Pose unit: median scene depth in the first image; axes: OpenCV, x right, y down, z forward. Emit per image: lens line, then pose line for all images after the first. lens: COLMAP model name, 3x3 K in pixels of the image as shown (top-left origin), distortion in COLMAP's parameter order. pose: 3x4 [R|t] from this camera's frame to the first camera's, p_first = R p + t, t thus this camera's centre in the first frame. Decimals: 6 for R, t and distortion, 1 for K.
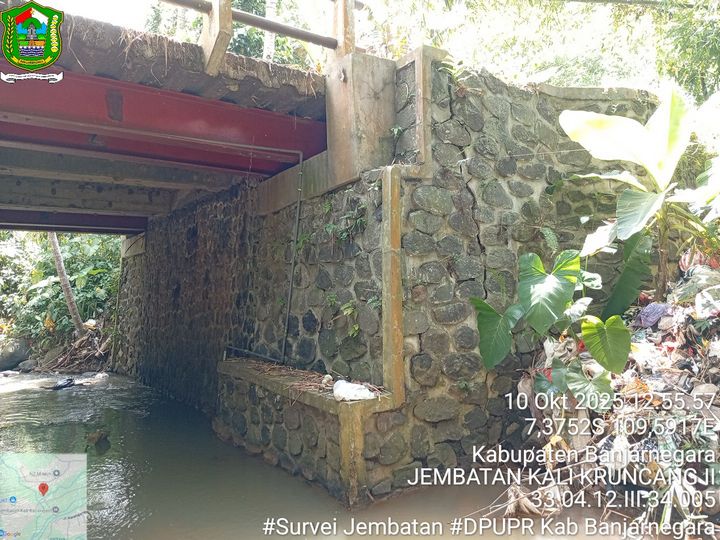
lens RADIAL K [[549.3, 0, 358.4], [0, 549.3, 270.8], [0, 0, 1]] dist [0.101656, -0.204614]
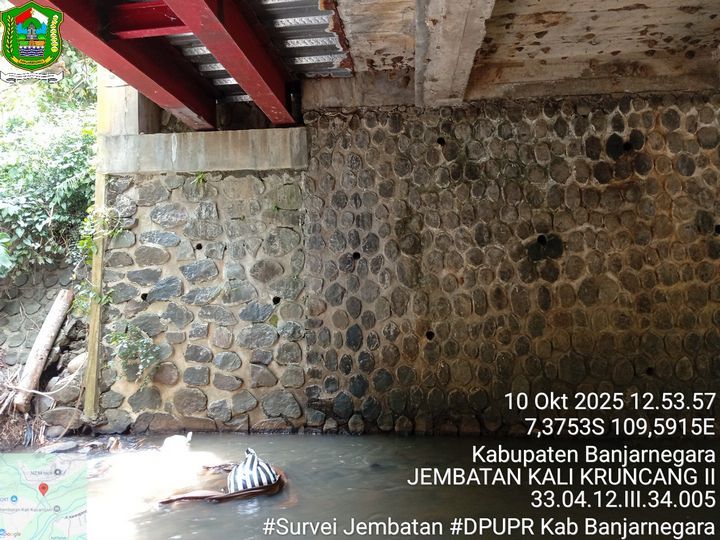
lens RADIAL K [[549.3, 0, 358.4], [0, 549.3, 270.8], [0, 0, 1]] dist [0.101656, -0.204614]
pose [[0.667033, 0.031333, 0.744369, -1.496089], [-0.033908, 0.999357, -0.011681, 0.128202], [-0.744256, -0.017448, 0.667666, 1.334703]]
